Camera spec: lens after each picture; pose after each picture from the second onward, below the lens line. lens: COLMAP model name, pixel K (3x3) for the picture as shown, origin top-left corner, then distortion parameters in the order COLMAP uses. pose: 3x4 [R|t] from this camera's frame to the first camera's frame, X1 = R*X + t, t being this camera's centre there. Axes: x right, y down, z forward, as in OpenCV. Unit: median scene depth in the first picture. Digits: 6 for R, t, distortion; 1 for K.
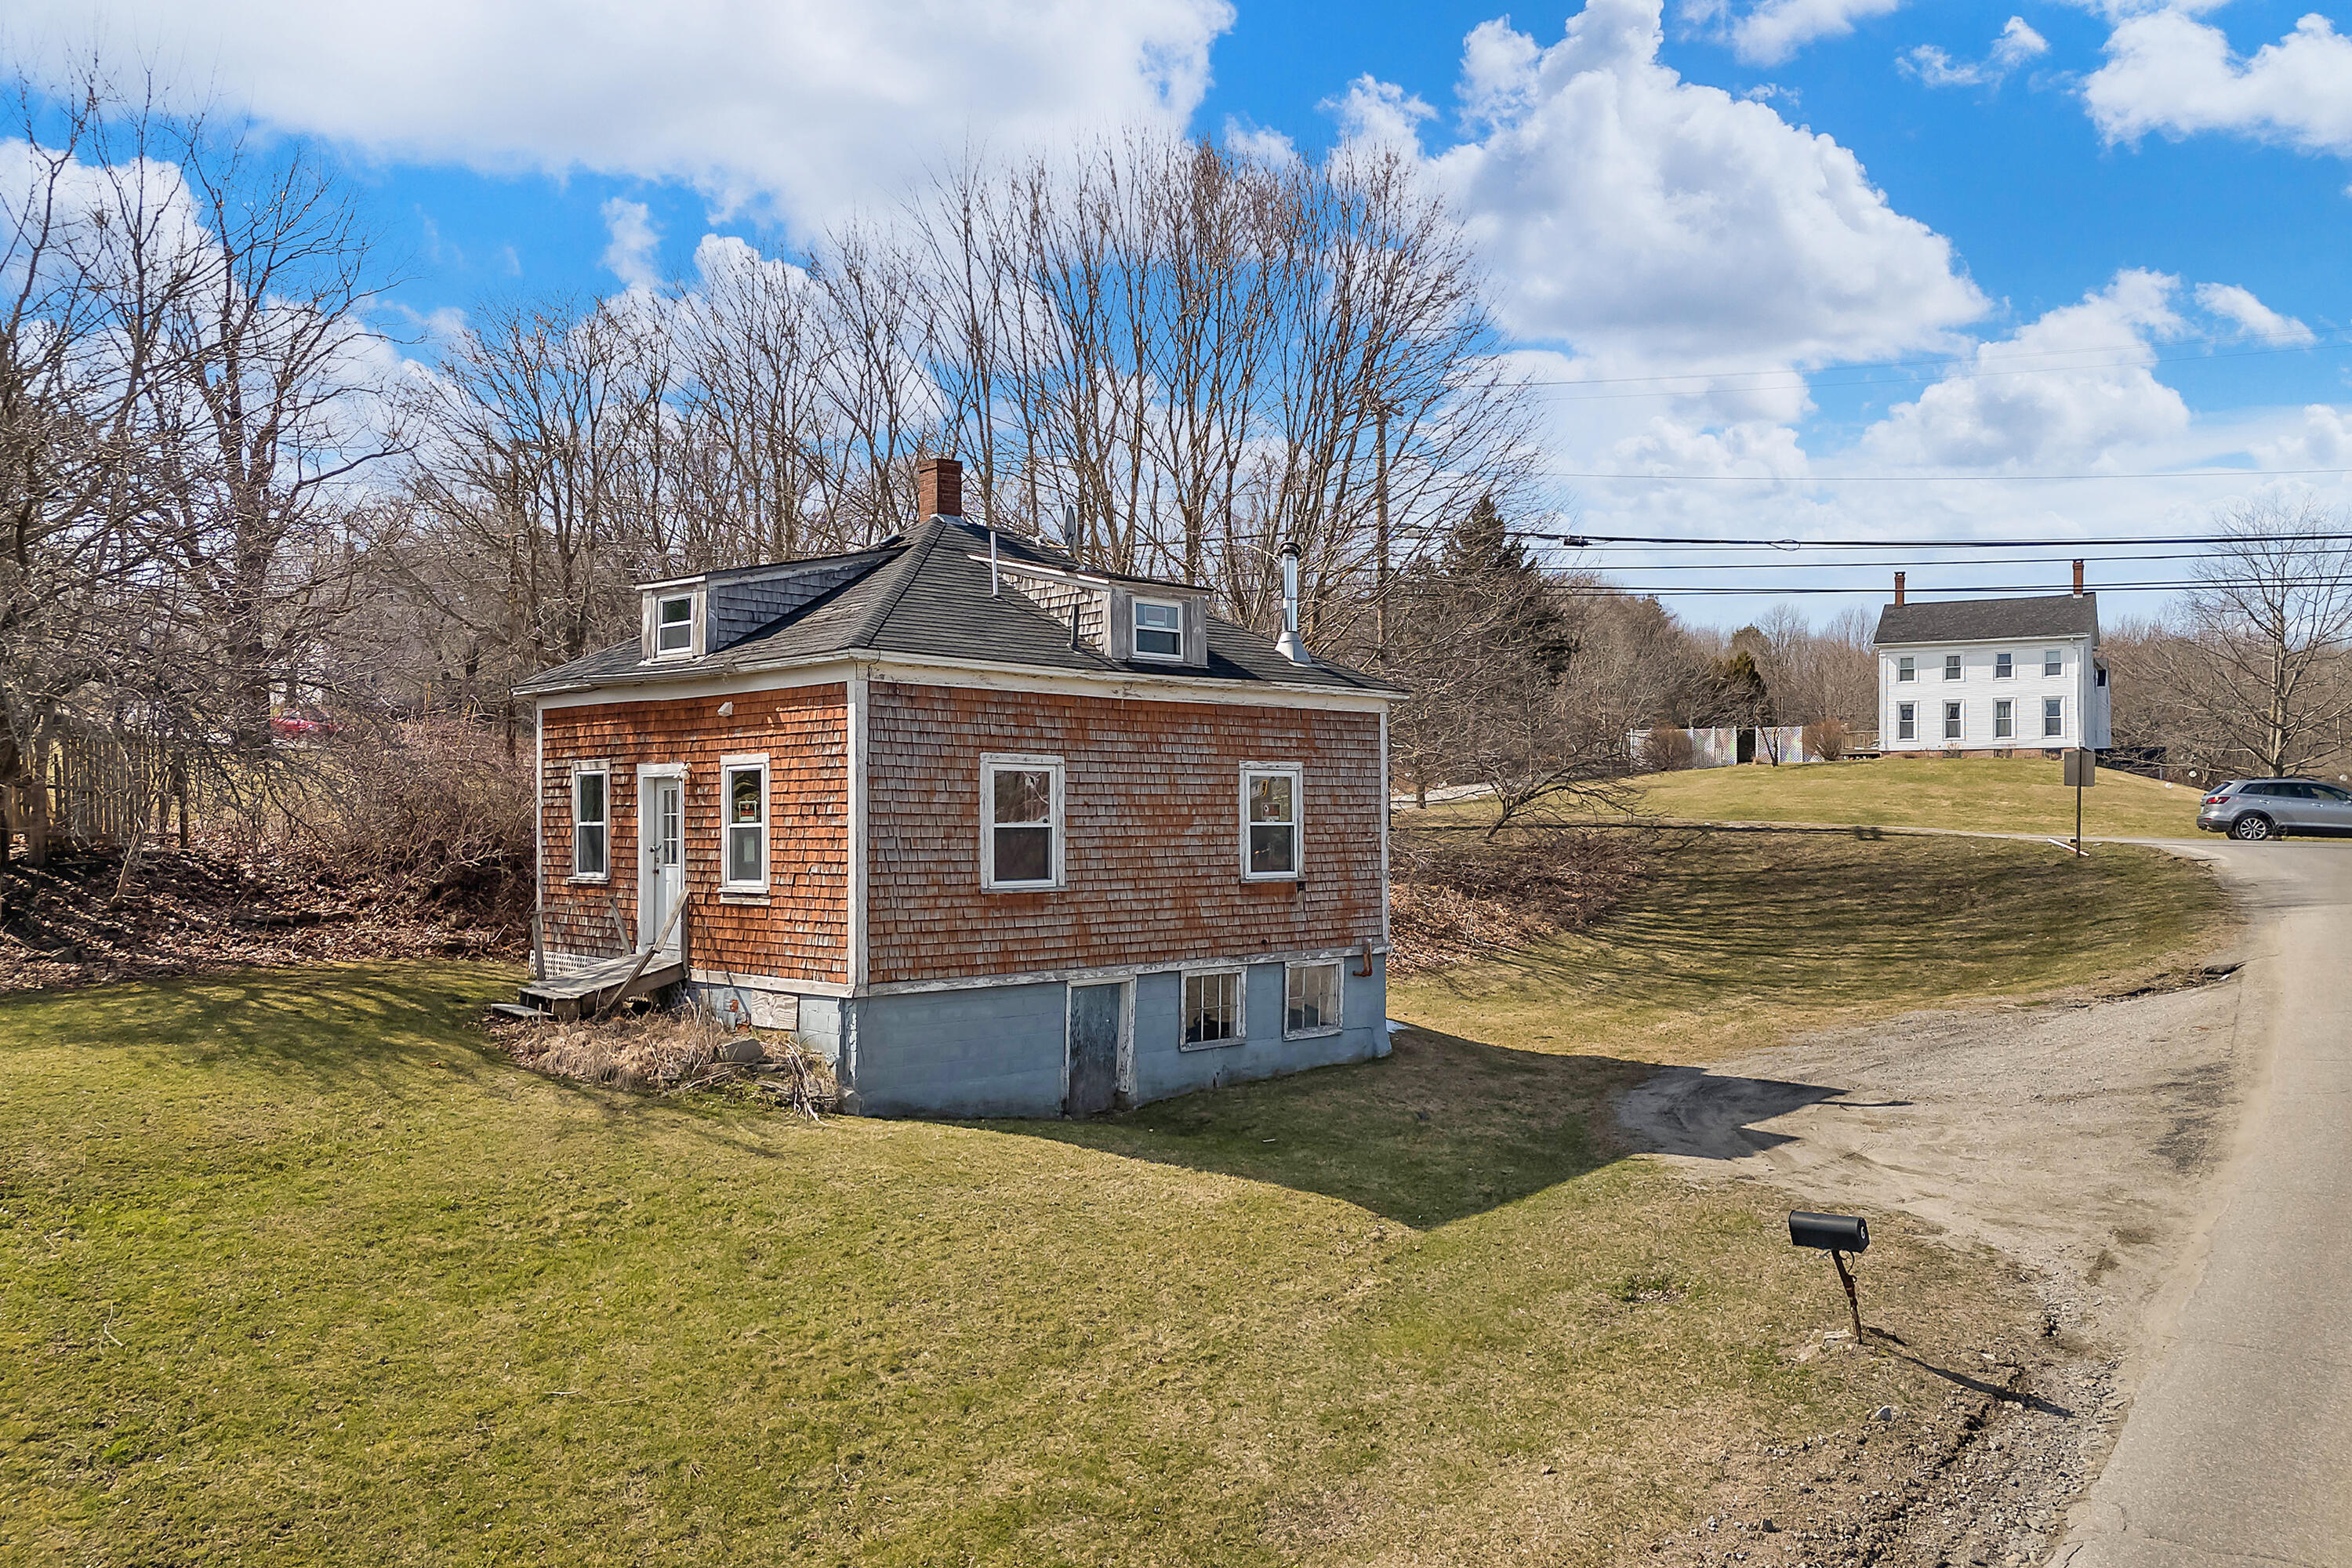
lens RADIAL K [[1833.2, 0, 1176.0], [0, 1833.2, 784.0], [0, 0, 1]] dist [0.191213, -0.346365]
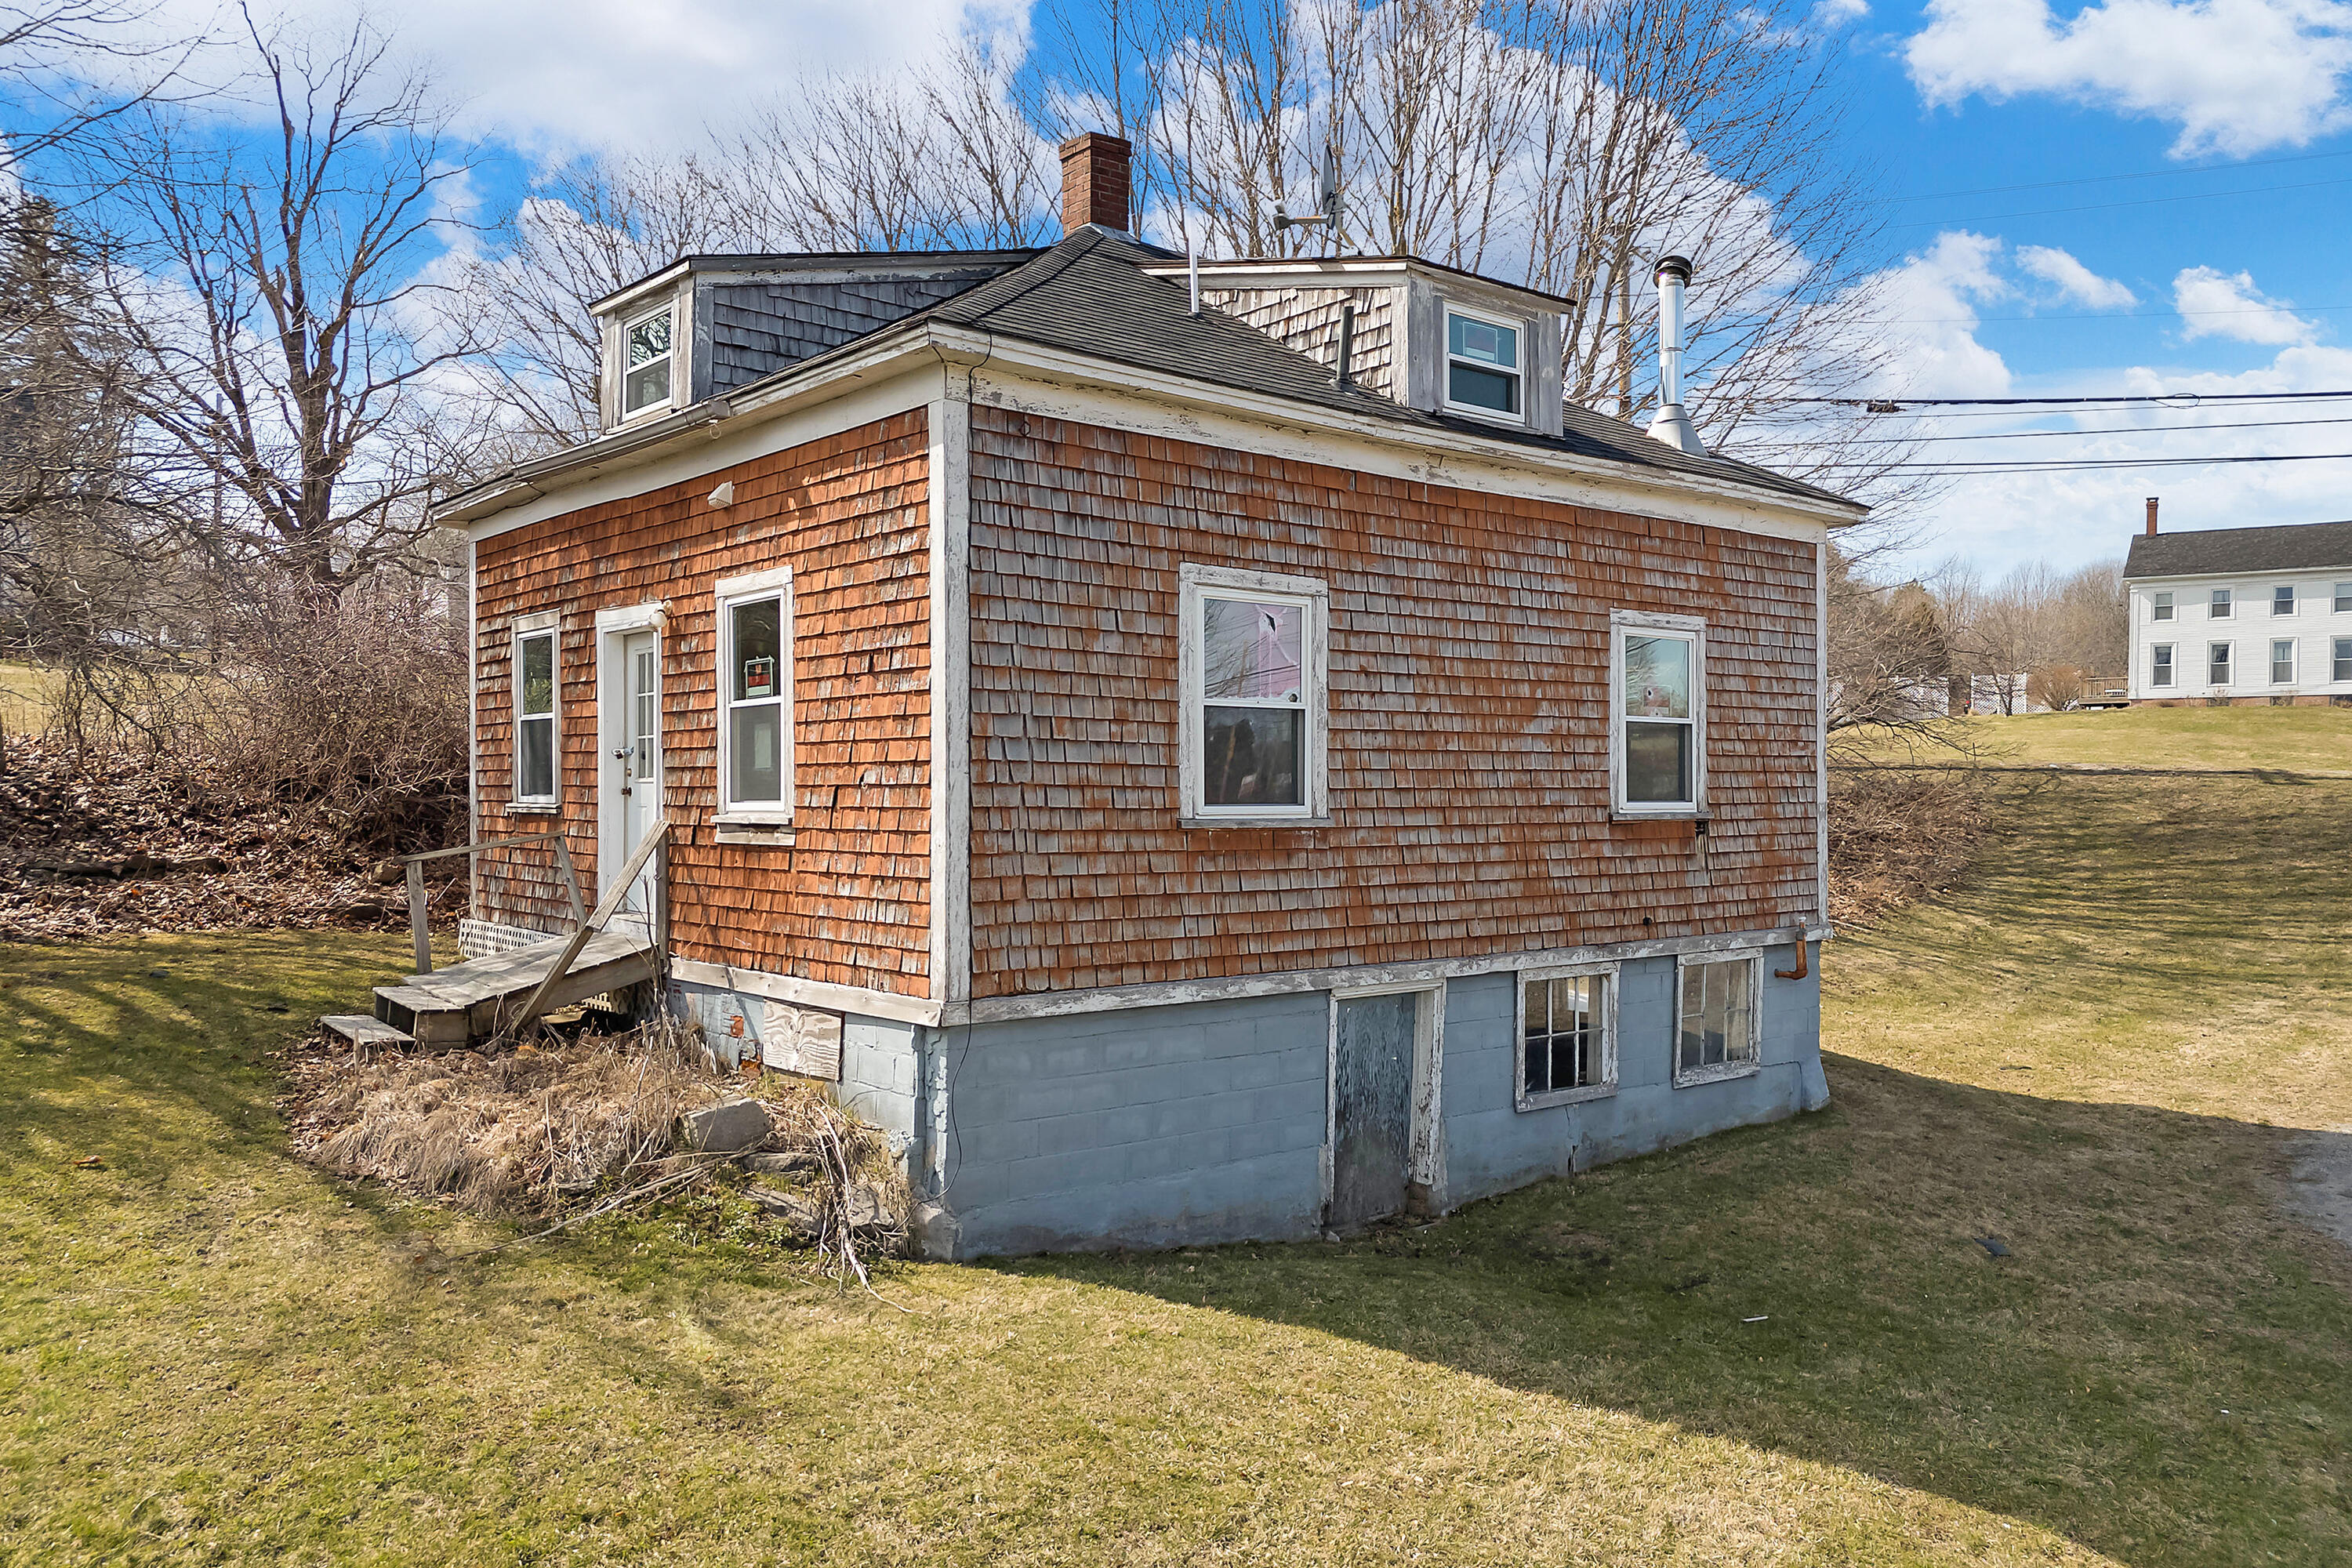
lens RADIAL K [[1769.8, 0, 1176.0], [0, 1769.8, 784.0], [0, 0, 1]] dist [0.169851, -0.211861]
pose [[0.997764, 0.004548, -0.066676, -0.069268], [-0.003349, 0.999831, 0.018092, 0.035568], [0.066747, -0.017828, 0.997611, 0.460543]]
